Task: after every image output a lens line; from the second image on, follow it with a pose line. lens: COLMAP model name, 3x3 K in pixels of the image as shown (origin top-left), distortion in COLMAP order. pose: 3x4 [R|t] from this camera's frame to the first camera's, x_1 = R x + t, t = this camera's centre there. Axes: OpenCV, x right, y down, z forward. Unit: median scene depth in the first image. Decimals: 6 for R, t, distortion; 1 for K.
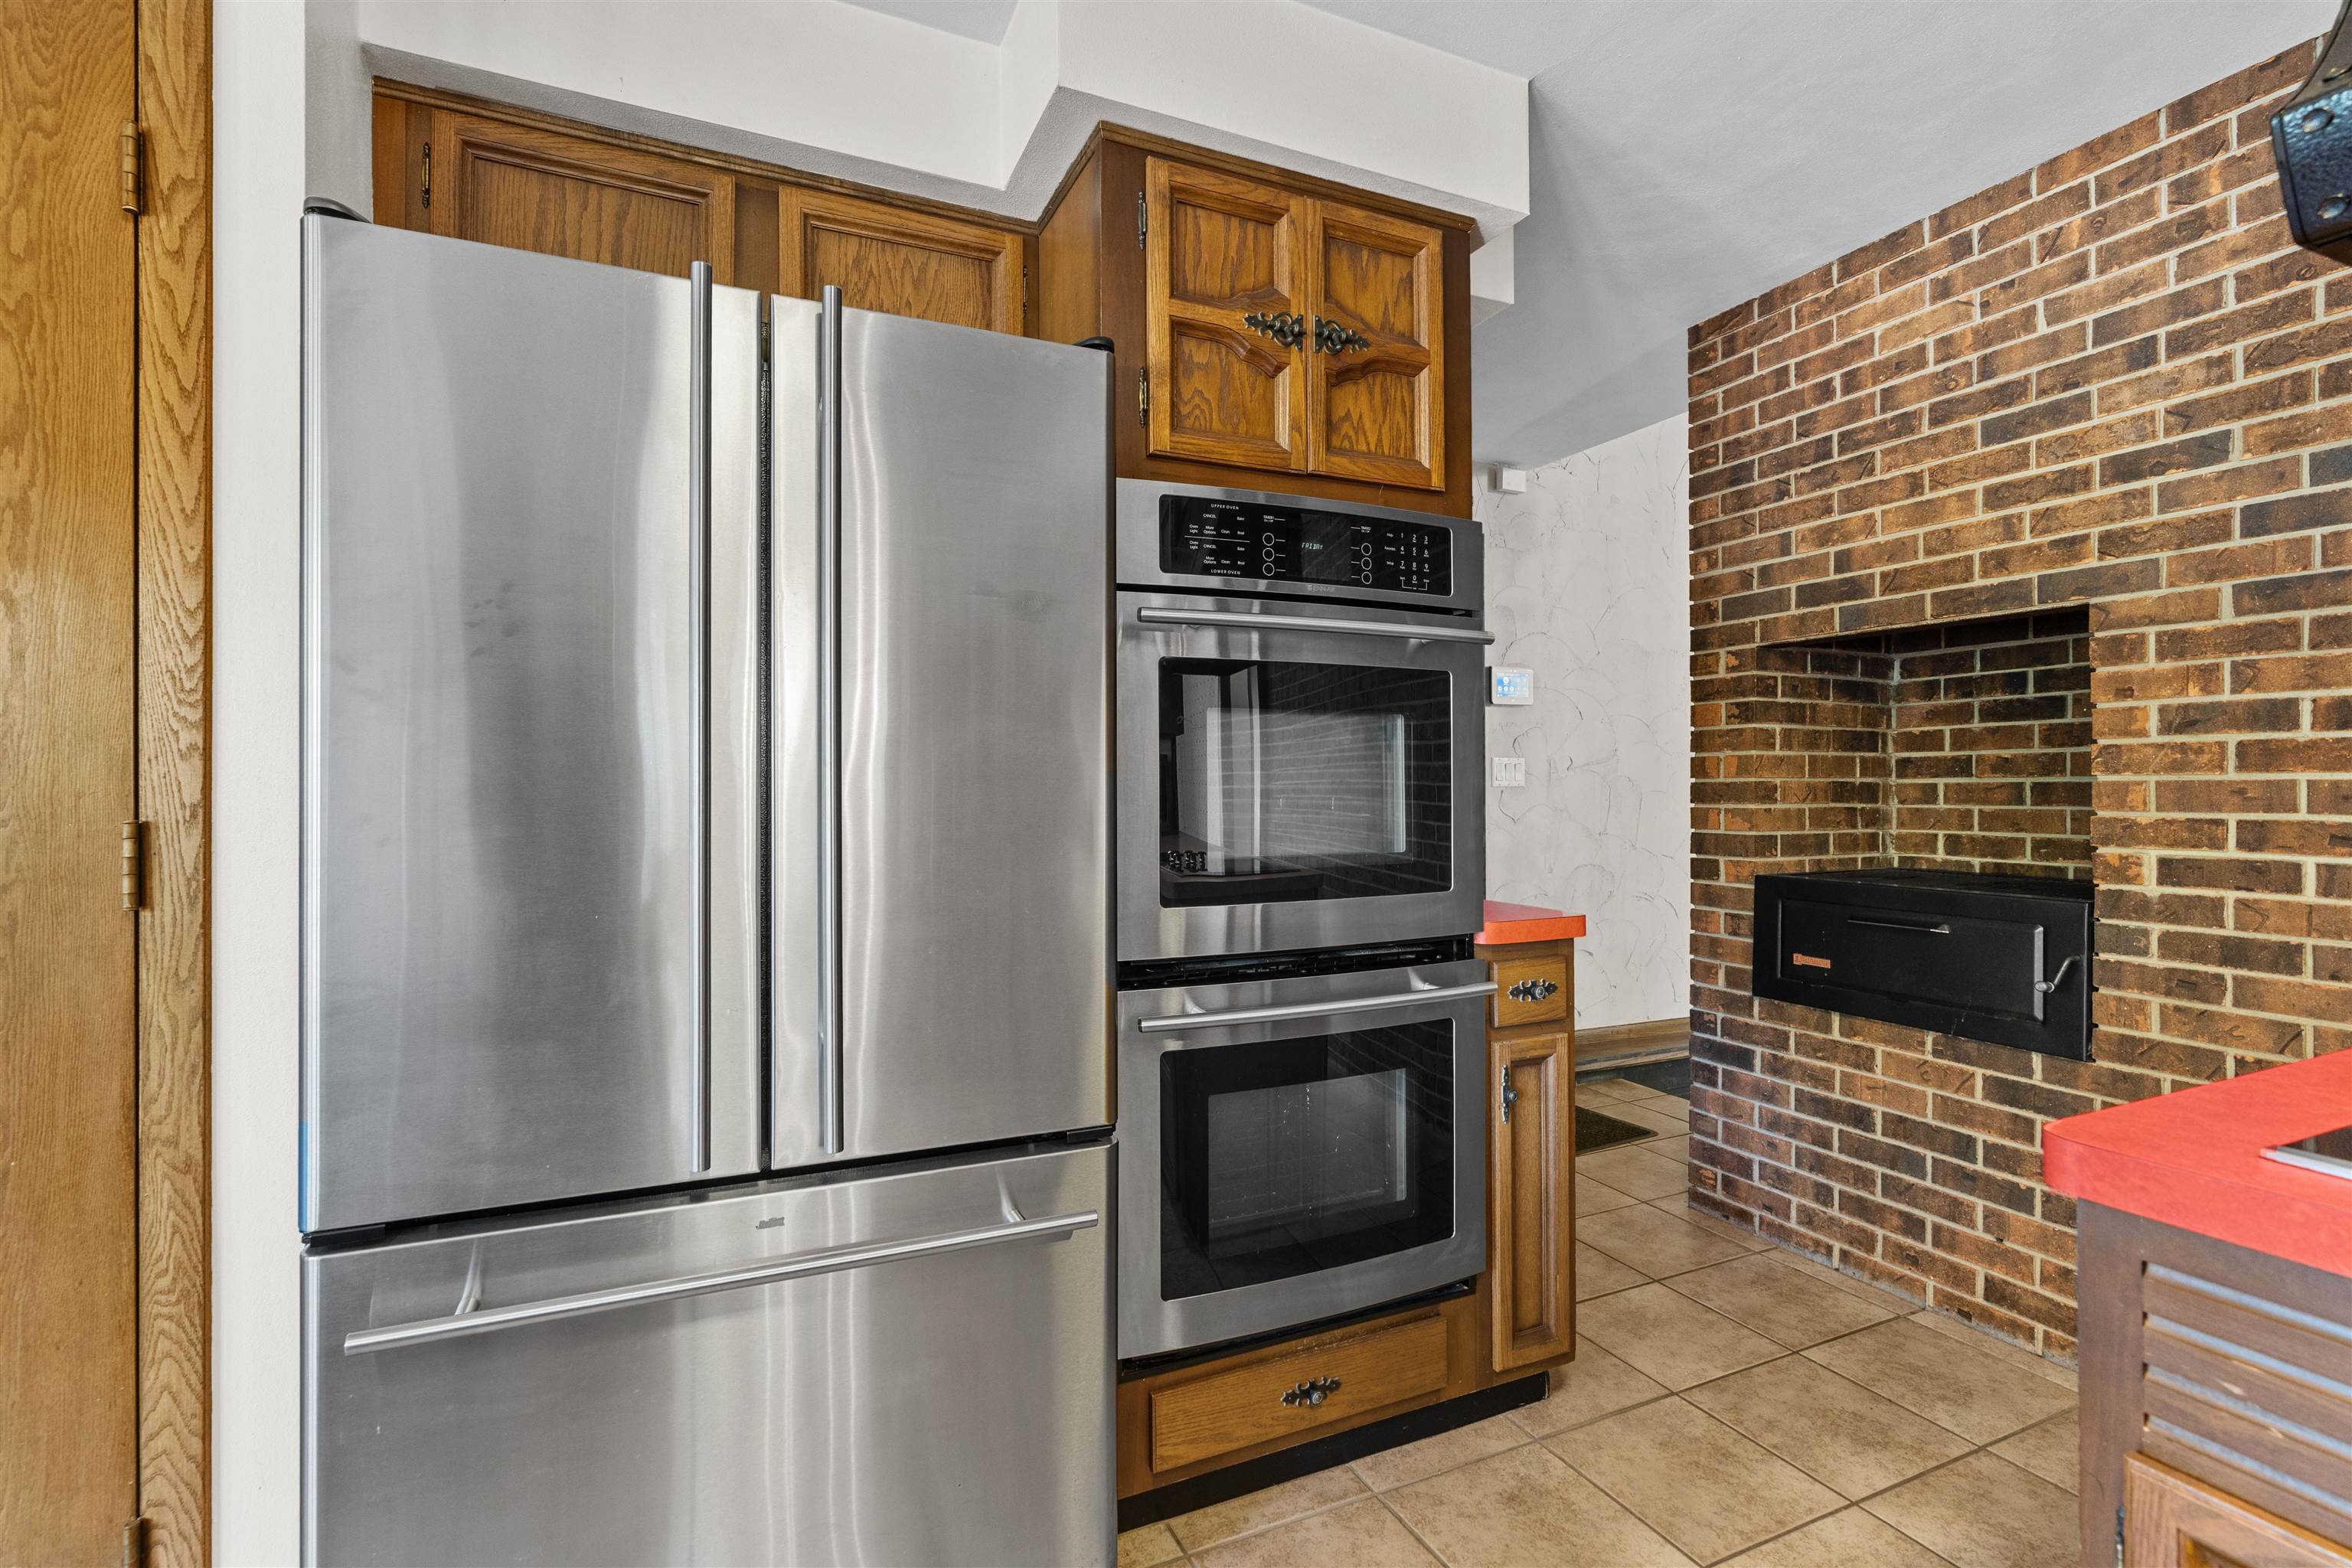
lens RADIAL K [[1061.3, 0, 1176.0], [0, 1061.3, 786.0], [0, 0, 1]] dist [-0.008983, 0.003233]
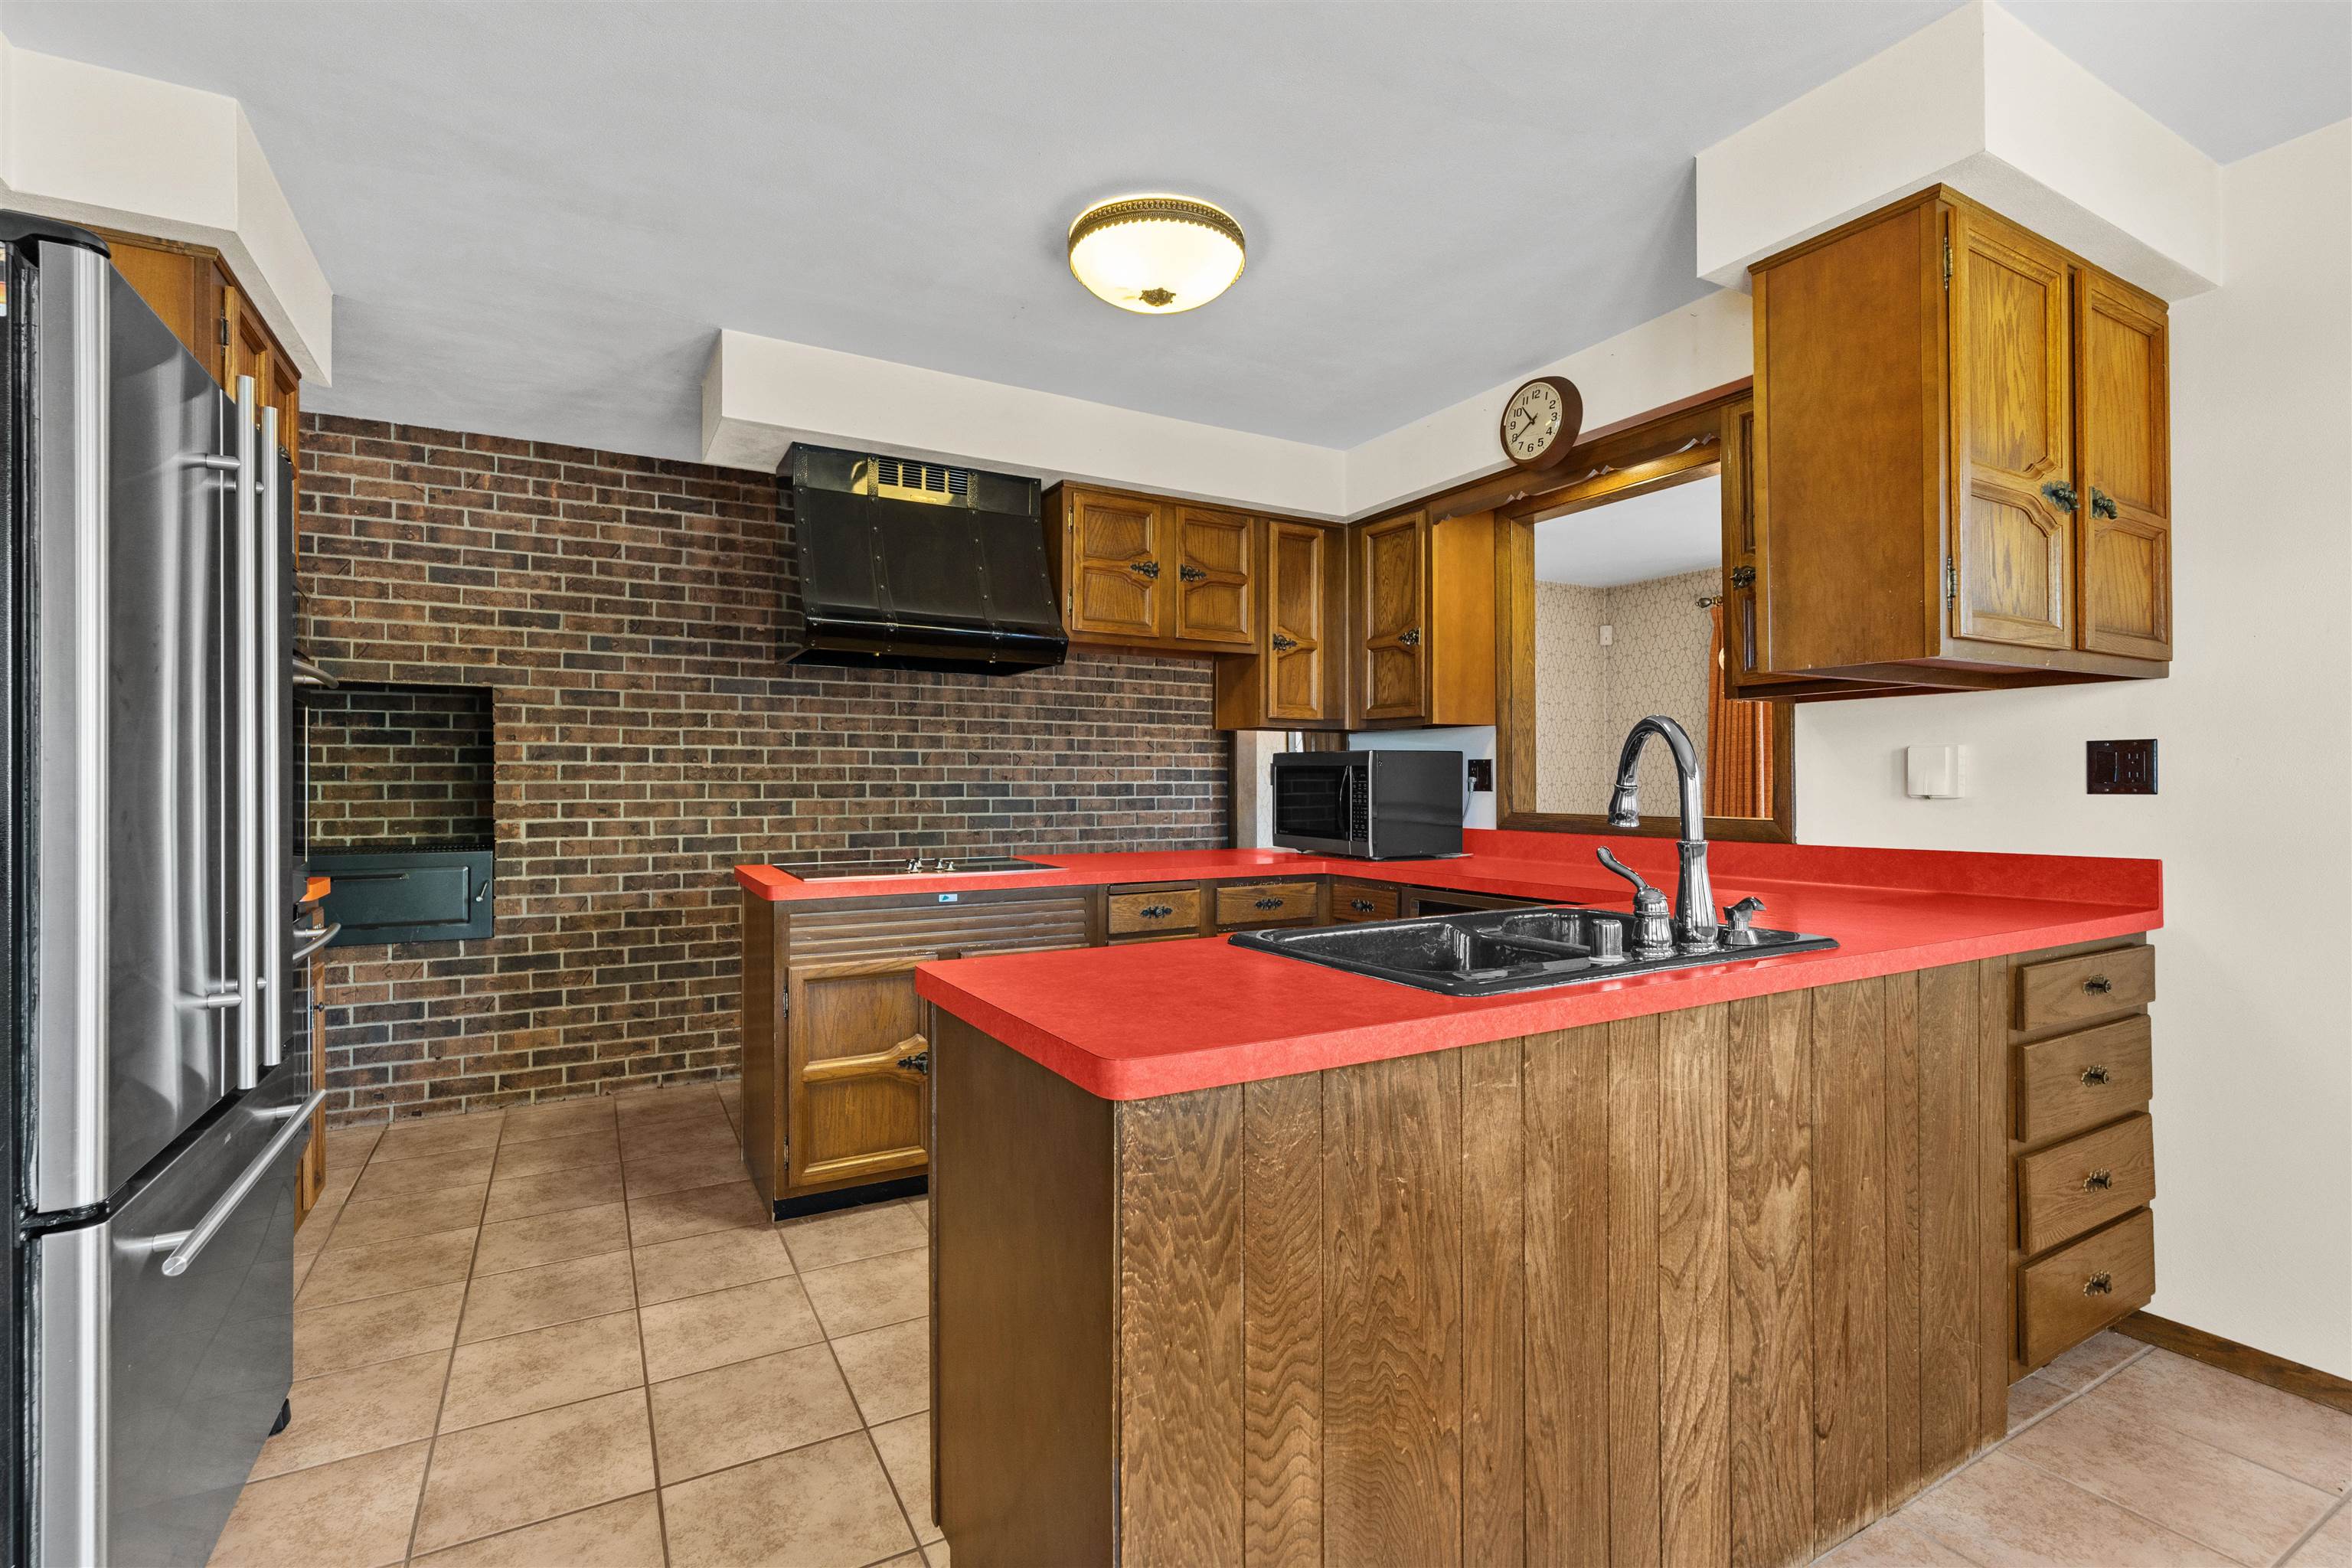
lens RADIAL K [[1061.3, 0, 1176.1], [0, 1061.3, 774.8], [0, 0, 1]] dist [-0.008983, 0.003233]
pose [[-0.101396, 0.010369, 0.994792, -1.103247], [0.002000, 0.999946, -0.010219, 0.000172], [-0.994844, 0.000954, -0.101411, 0.007767]]
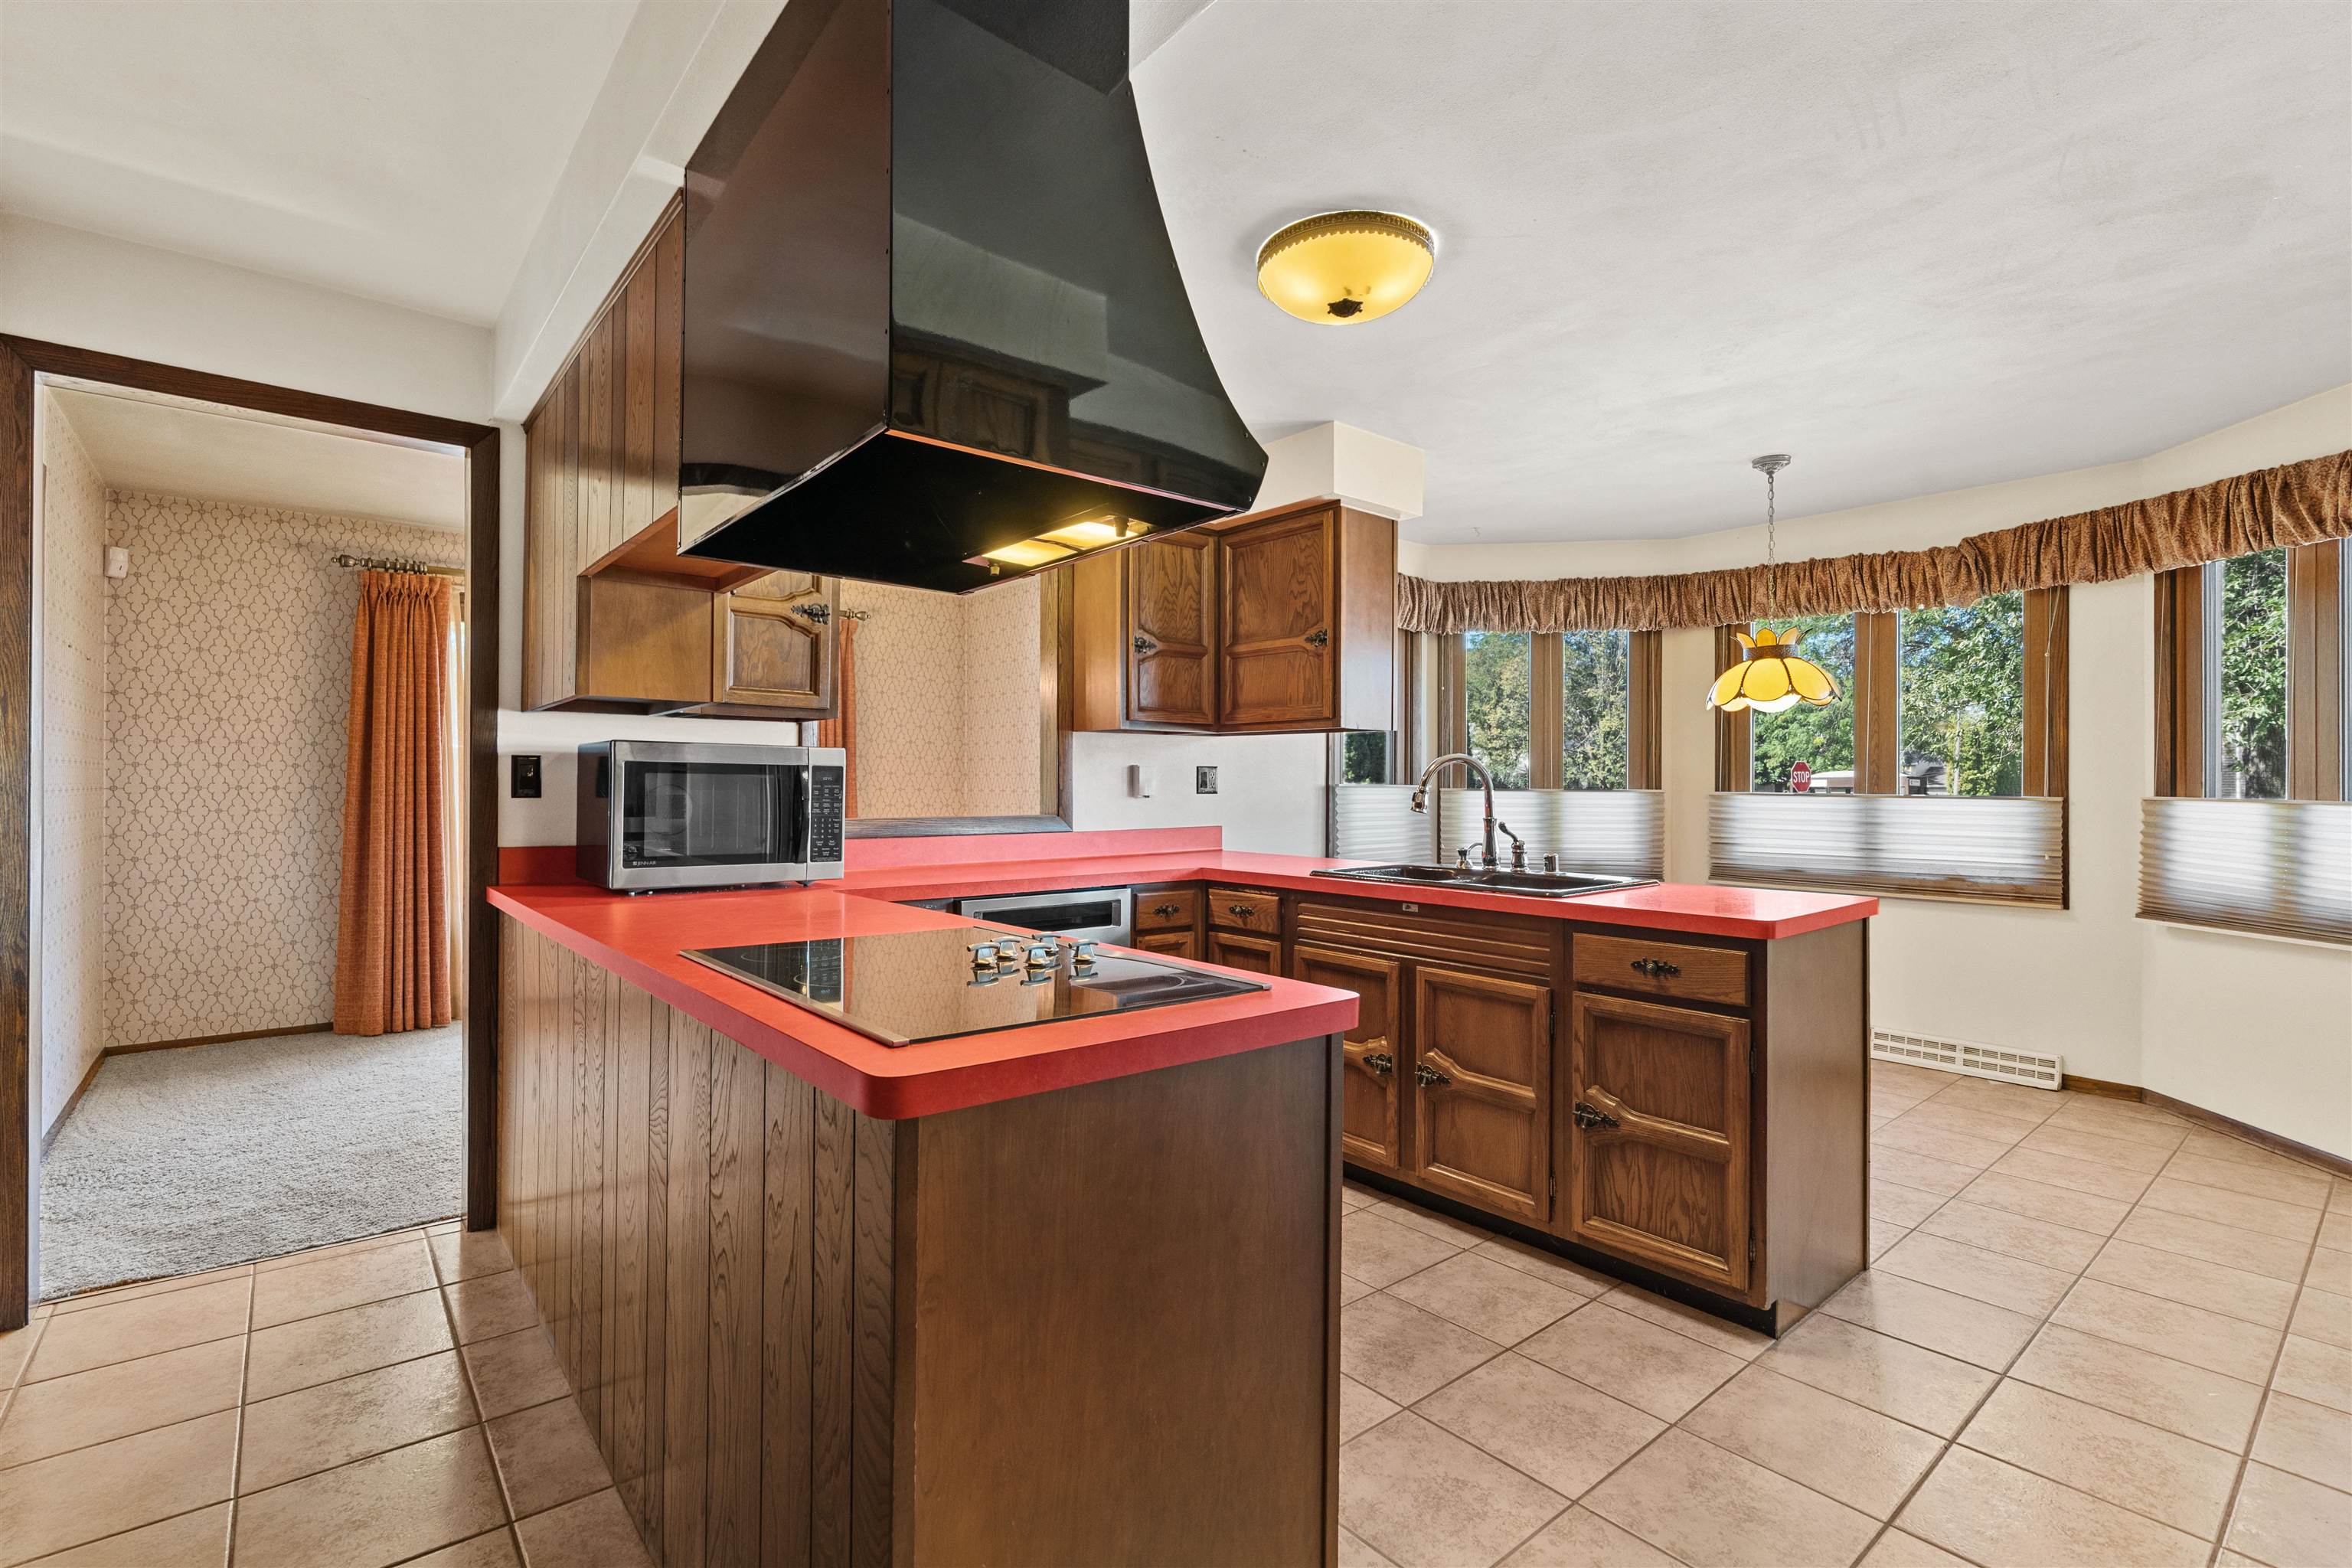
lens RADIAL K [[1061.3, 0, 1163.9], [0, 1061.3, 778.6], [0, 0, 1]] dist [-0.008983, 0.003233]
pose [[-0.963589, -0.000909, -0.267388, 0.621263], [0.000261, 0.999991, -0.004338, -0.010736], [0.267389, -0.004249, -0.963579, 1.026917]]
